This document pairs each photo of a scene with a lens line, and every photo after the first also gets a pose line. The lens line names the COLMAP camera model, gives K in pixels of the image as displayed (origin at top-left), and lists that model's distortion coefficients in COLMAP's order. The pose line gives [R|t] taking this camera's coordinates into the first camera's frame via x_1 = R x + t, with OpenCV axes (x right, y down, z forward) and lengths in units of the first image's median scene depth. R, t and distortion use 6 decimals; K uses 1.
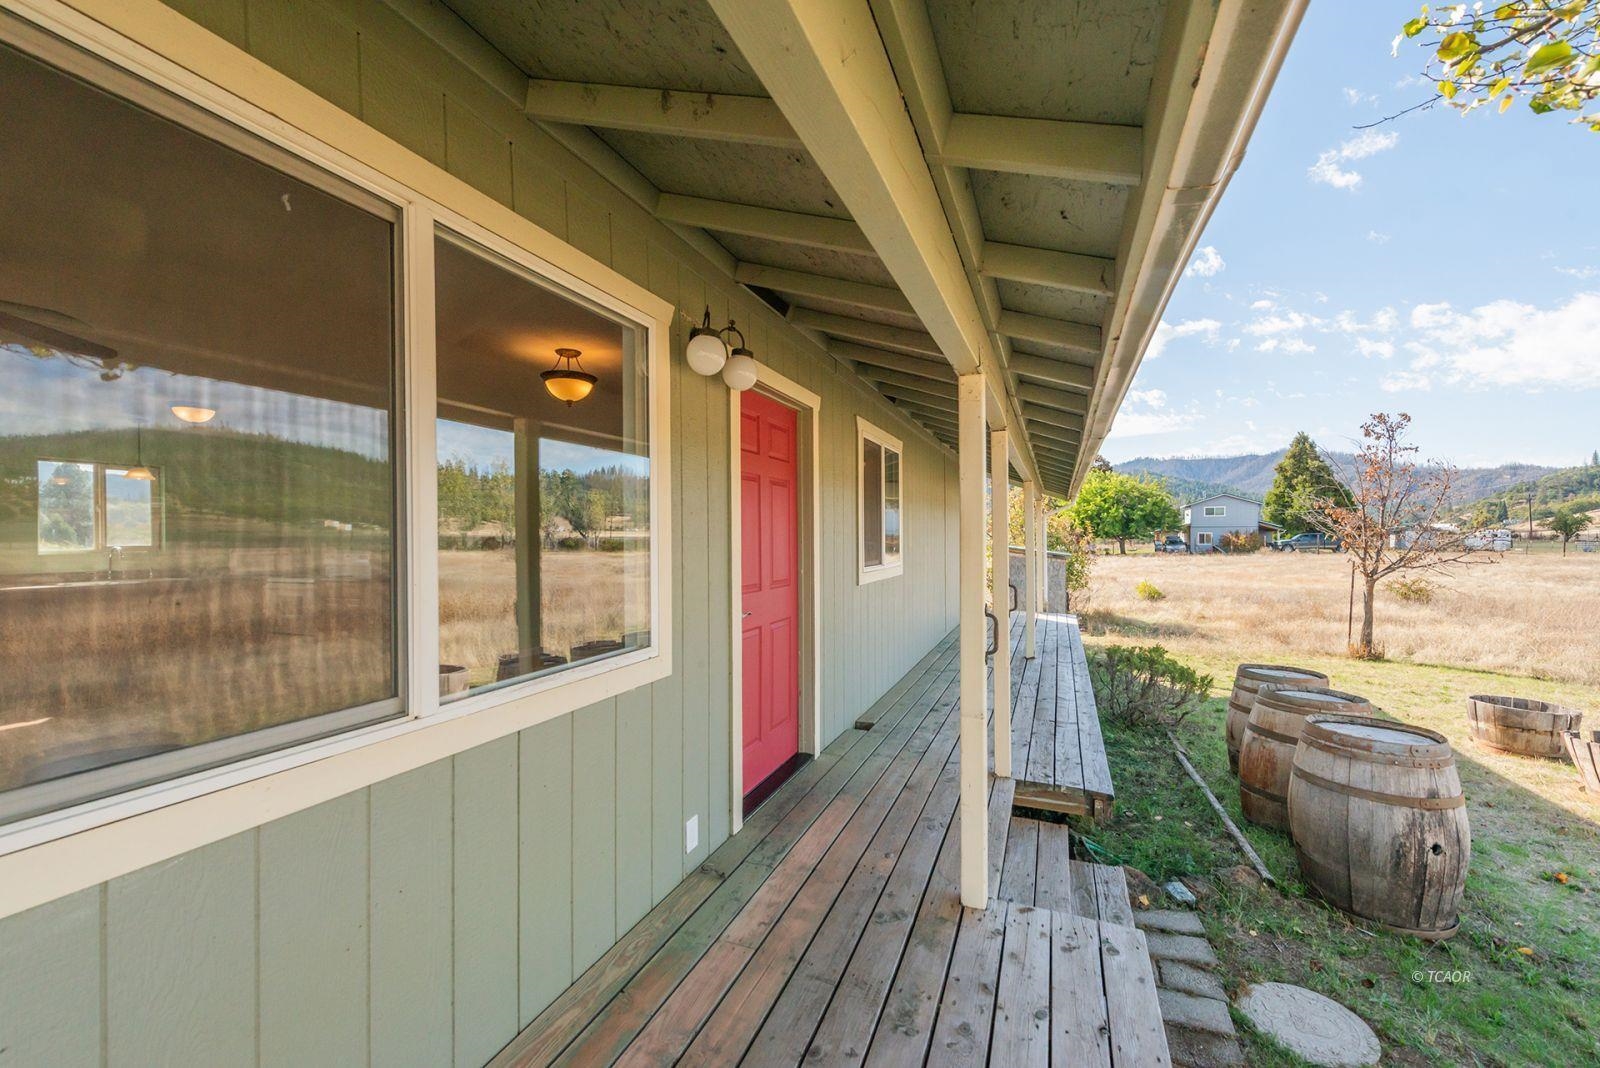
lens RADIAL K [[641.2, 0, 799.0], [0, 641.2, 538.4], [0, 0, 1]] dist [0.011457, -0.002871]
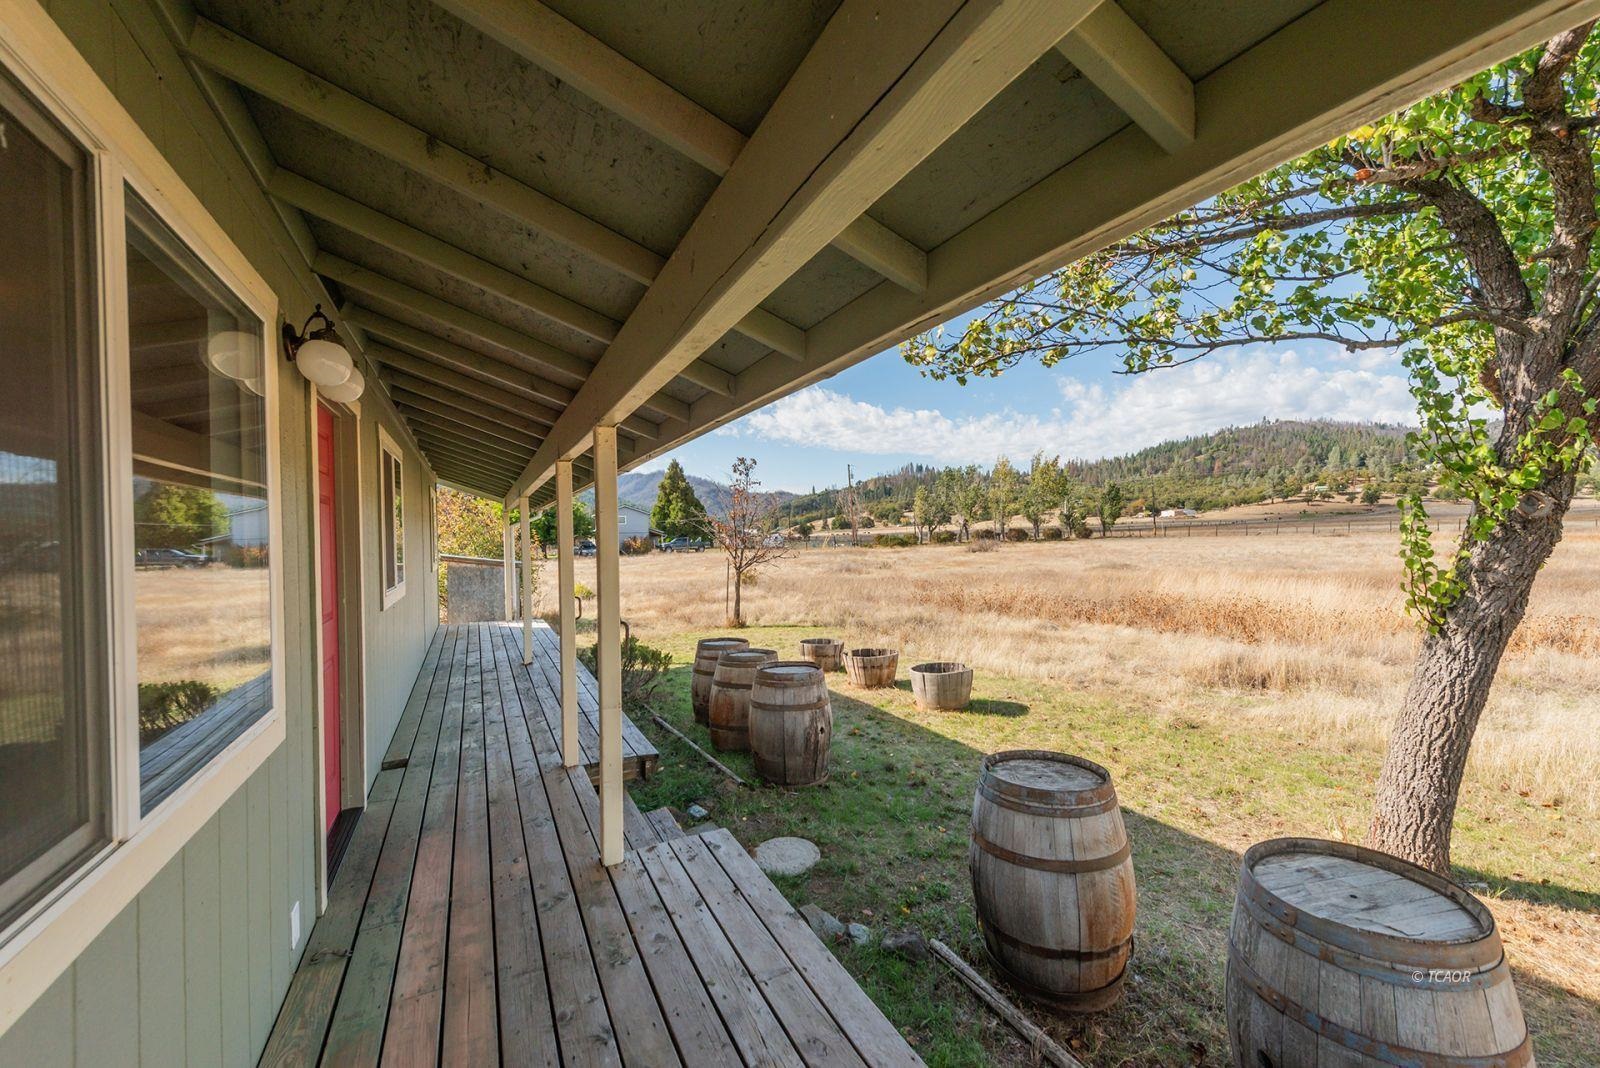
lens RADIAL K [[624.6, 0, 799.3], [0, 624.6, 534.7], [0, 0, 1]] dist [0.013394, -0.003374]
pose [[0.649821, -0.007434, 0.760051, -0.226841], [0.018912, 0.999801, -0.006390, -0.019878], [-0.759852, 0.018527, 0.649832, -0.027274]]
